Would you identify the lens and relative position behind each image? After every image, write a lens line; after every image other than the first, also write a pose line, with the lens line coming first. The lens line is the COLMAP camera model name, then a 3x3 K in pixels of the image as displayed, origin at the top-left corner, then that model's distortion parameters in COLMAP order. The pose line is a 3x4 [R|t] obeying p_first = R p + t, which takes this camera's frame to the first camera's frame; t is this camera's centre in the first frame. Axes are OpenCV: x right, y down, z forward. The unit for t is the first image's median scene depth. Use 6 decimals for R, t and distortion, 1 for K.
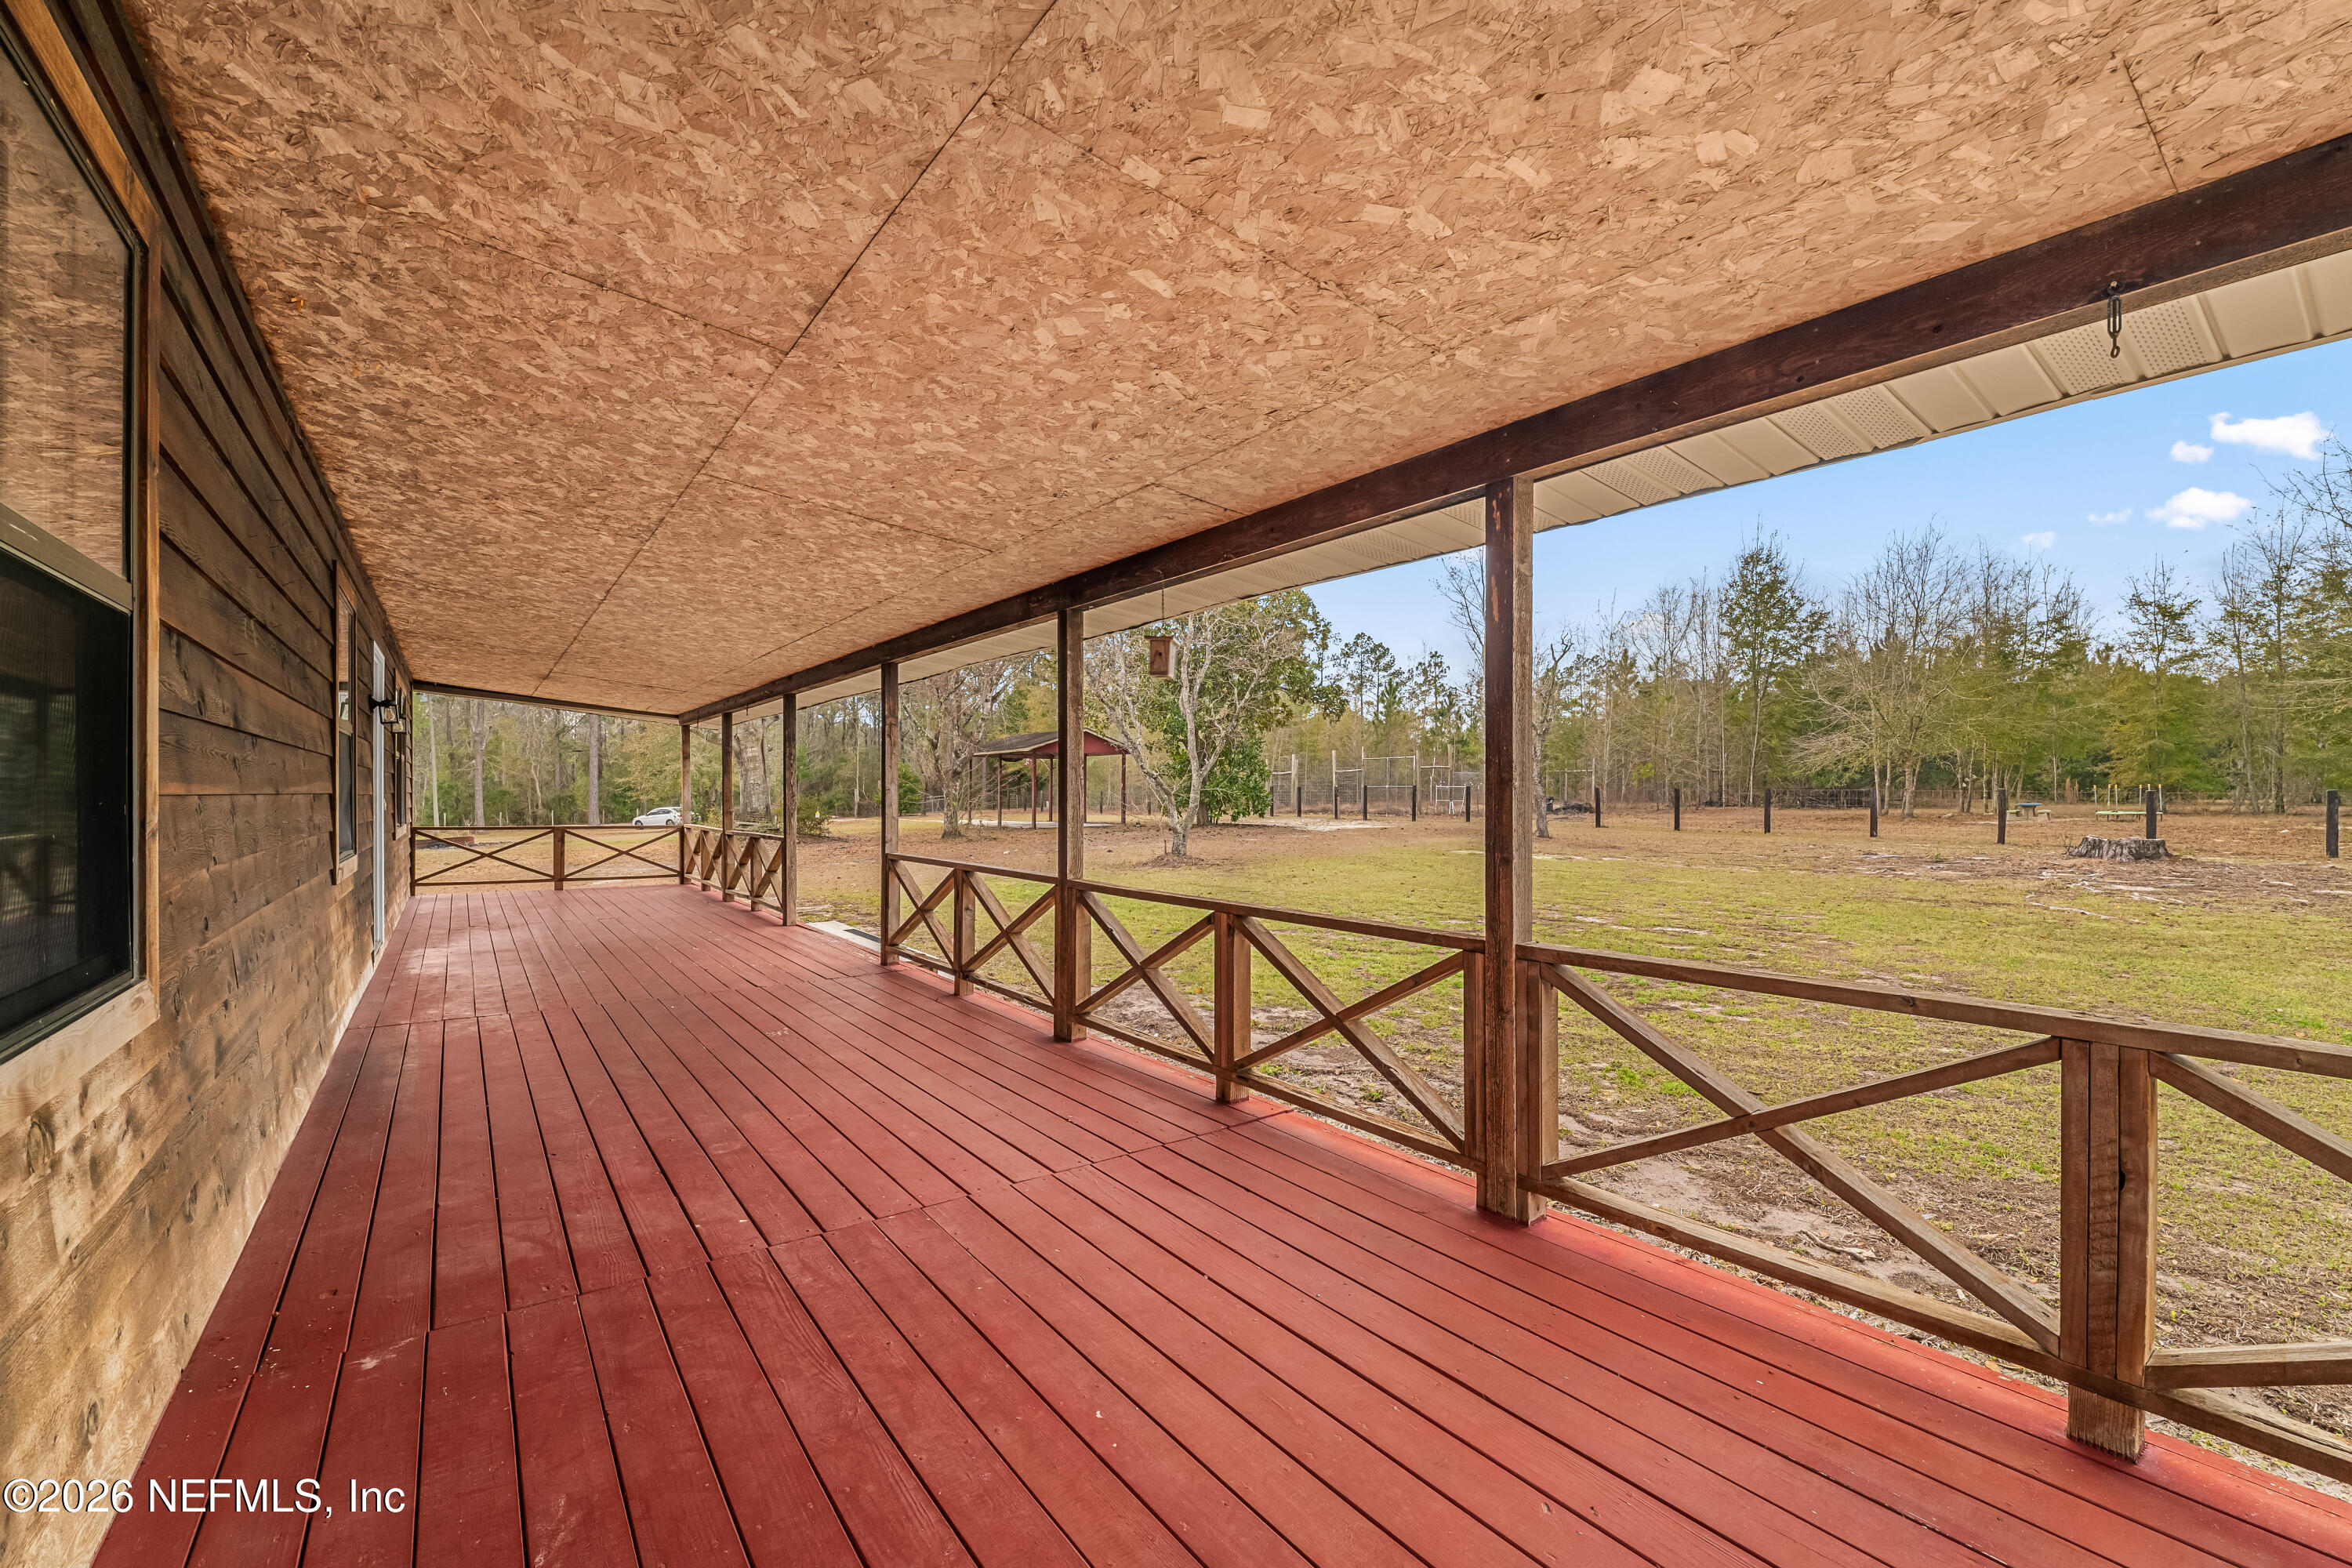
lens RADIAL K [[969.5, 0, 1169.4], [0, 969.5, 797.3], [0, 0, 1]] dist [-0.012968, 0.000071]
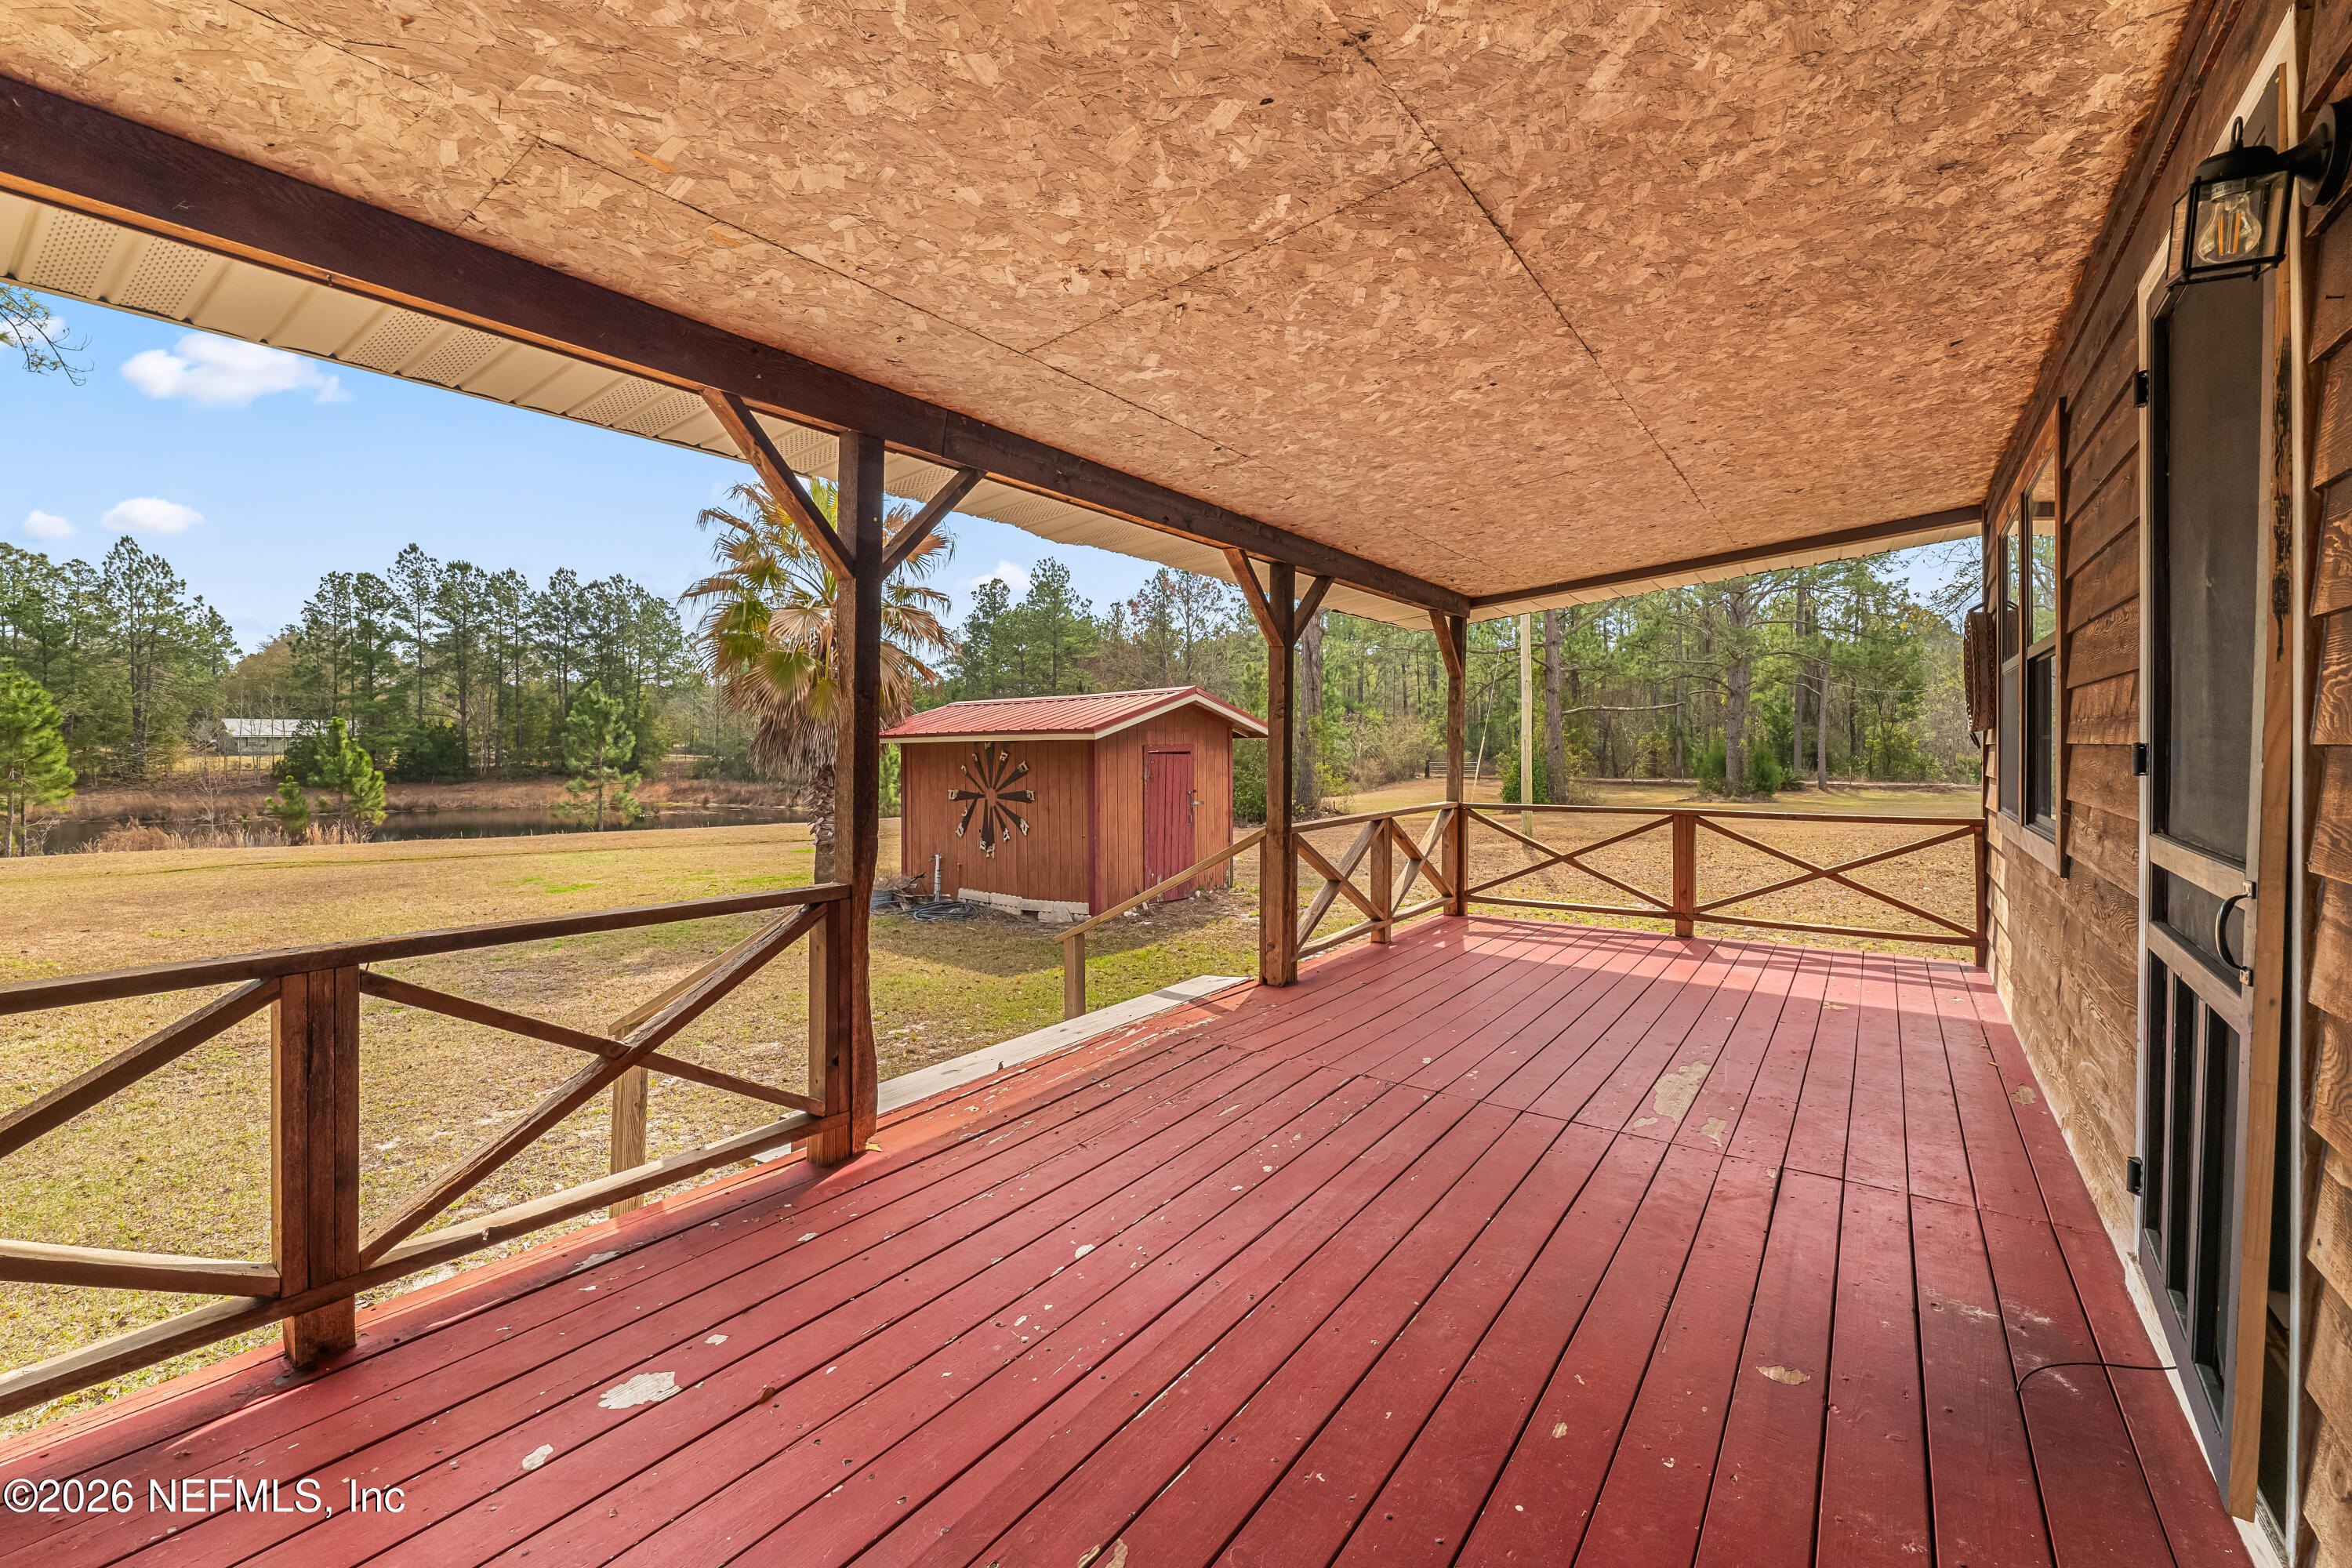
lens RADIAL K [[969.5, 0, 1186.8], [0, 969.5, 739.9], [0, 0, 1]] dist [-0.012968, 0.000071]
pose [[-0.308779, -0.001571, 0.951132, -0.512260], [-0.011555, 0.999931, -0.002099, -0.002038], [-0.951064, -0.011638, -0.308776, 0.695340]]
